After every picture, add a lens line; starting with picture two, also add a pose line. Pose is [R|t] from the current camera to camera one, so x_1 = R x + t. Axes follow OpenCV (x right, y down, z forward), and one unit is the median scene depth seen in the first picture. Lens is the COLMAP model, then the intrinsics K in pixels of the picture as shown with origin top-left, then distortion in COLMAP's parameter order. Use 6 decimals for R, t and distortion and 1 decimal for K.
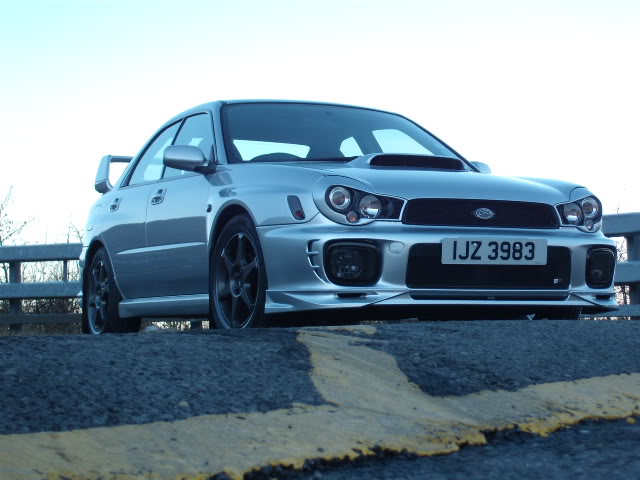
lens RADIAL K [[1477.5, 0, 320.0], [0, 1477.5, 240.0], [0, 0, 1]] dist [-0.043110, -0.069460]
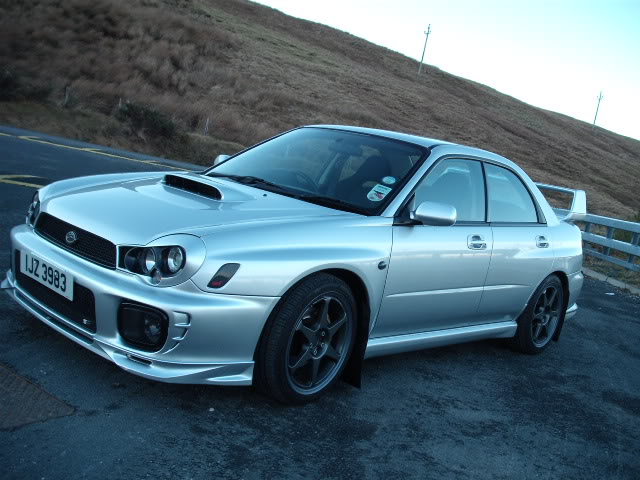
lens RADIAL K [[705.0, 0, 320.0], [0, 705.0, 240.0], [0, 0, 1]] dist [-0.163248, 0.182615]
pose [[0.392182, 0.187902, -0.900492, 0.629594], [-0.128444, 0.980511, 0.148659, -0.112922], [0.910876, 0.057361, 0.408673, 0.978917]]
